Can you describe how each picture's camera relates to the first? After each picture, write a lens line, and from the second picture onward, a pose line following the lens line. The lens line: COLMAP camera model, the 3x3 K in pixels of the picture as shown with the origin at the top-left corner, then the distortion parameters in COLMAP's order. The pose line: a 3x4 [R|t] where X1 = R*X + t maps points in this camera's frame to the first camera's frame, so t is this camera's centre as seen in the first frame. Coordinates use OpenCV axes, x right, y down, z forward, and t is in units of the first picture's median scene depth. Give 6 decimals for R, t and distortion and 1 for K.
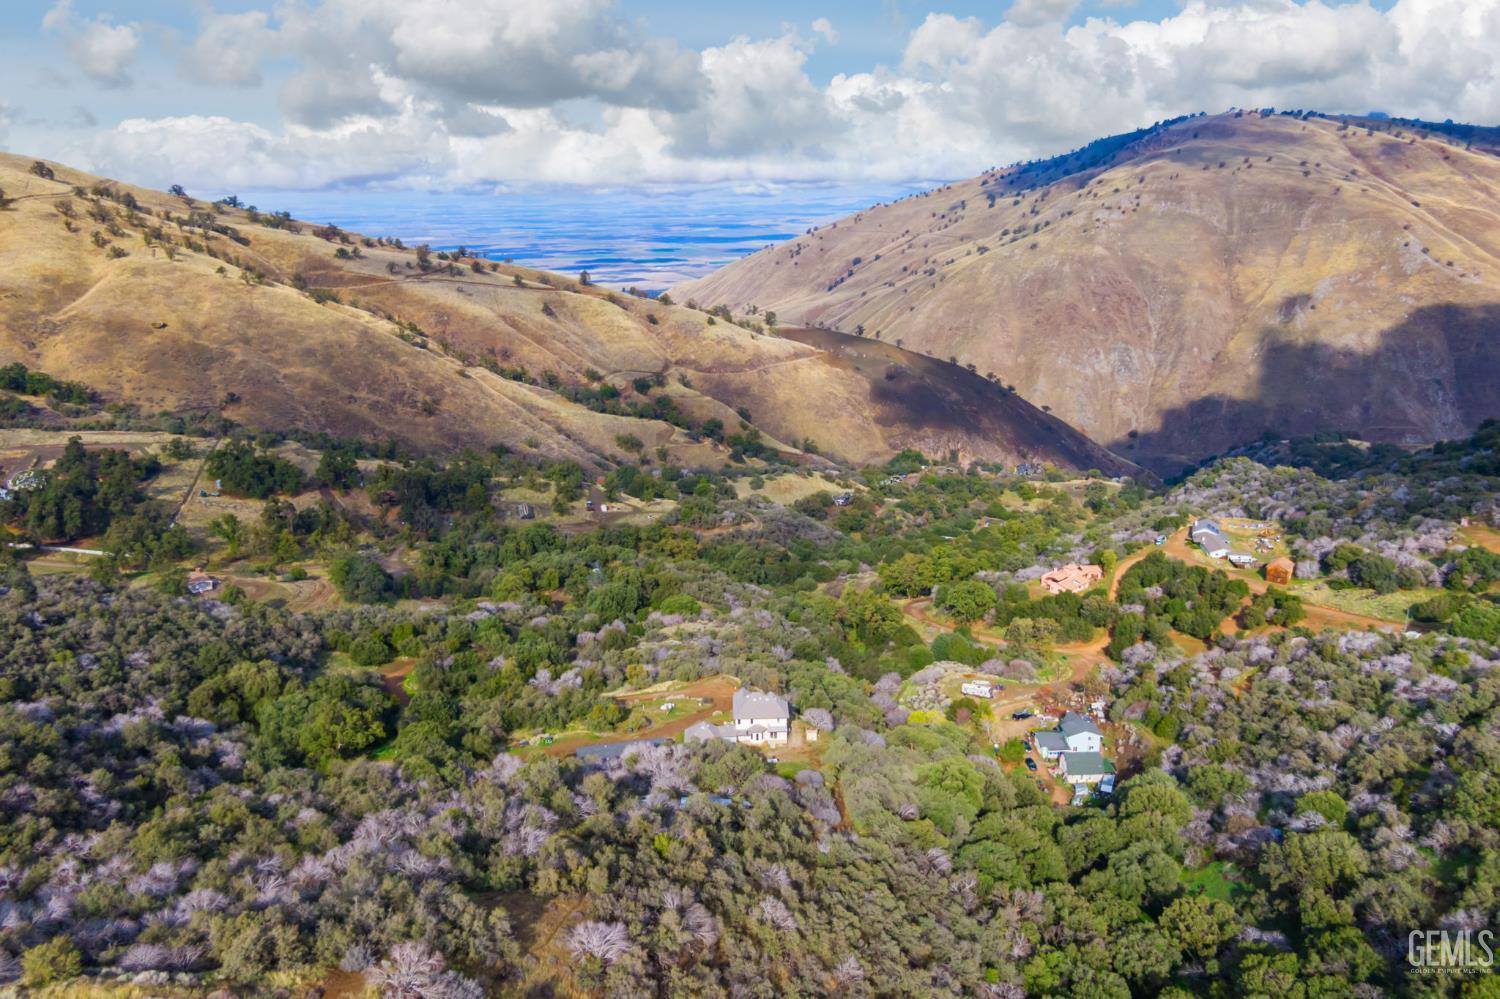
lens RADIAL K [[1444.2, 0, 815.4], [0, 1444.2, 498.1], [0, 0, 1]] dist [0.078314, -0.212002]
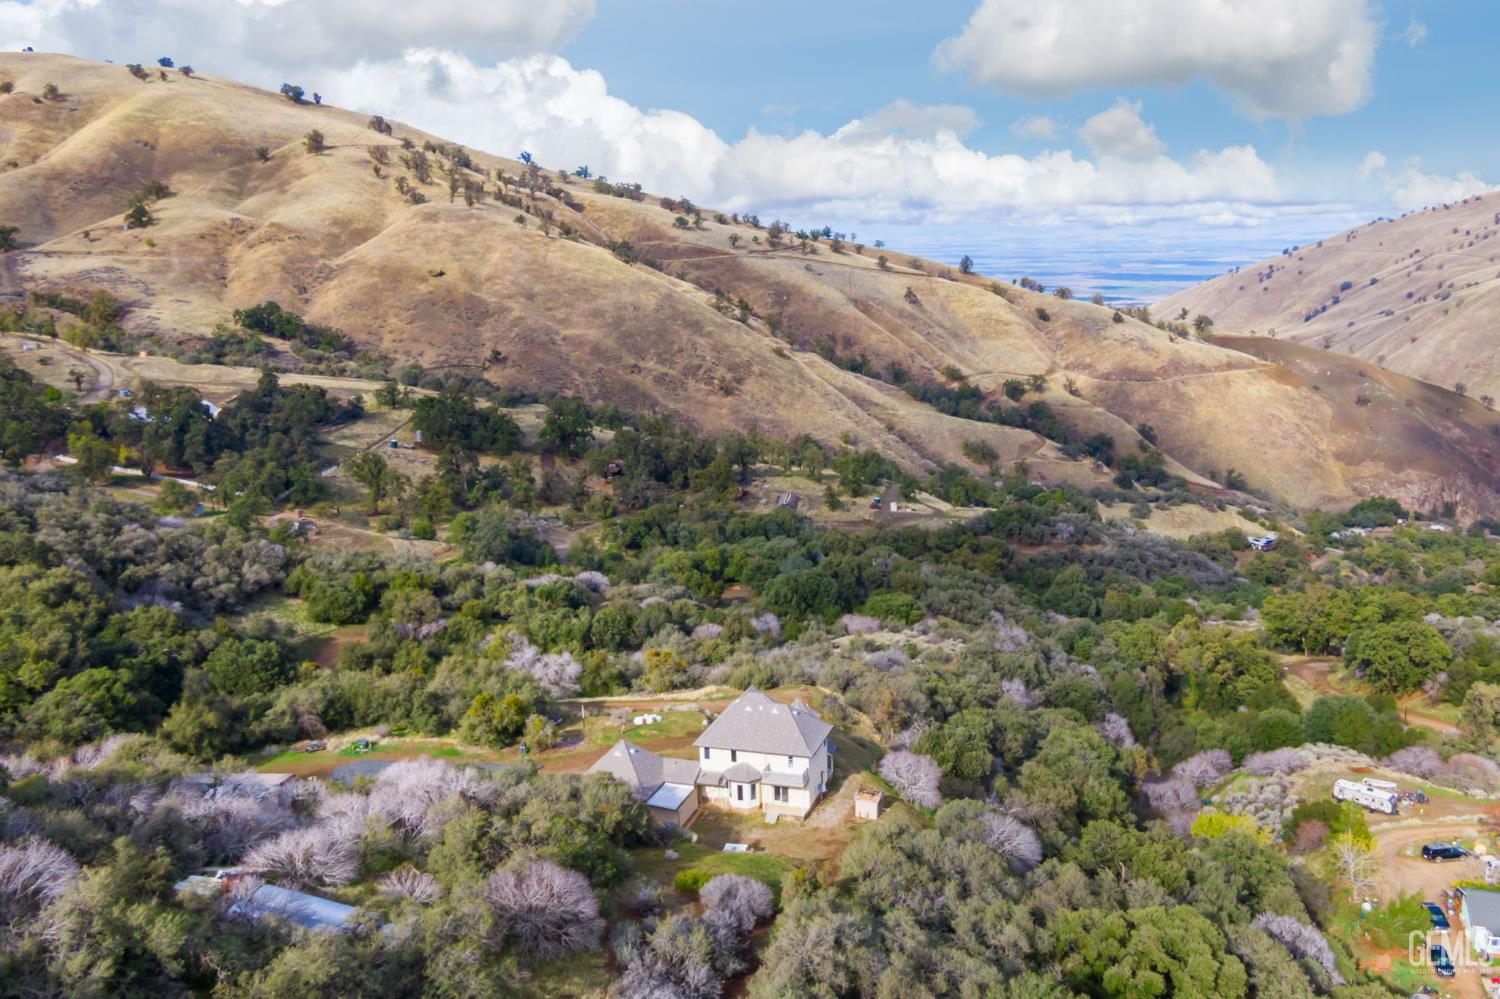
lens RADIAL K [[1444.2, 0, 815.4], [0, 1444.2, 498.1], [0, 0, 1]] dist [0.078314, -0.212002]
pose [[0.937674, 0.060702, -0.342174, 0.054205], [-0.087930, 0.994028, -0.064619, 0.043649], [0.336208, 0.090679, 0.937412, 0.249707]]
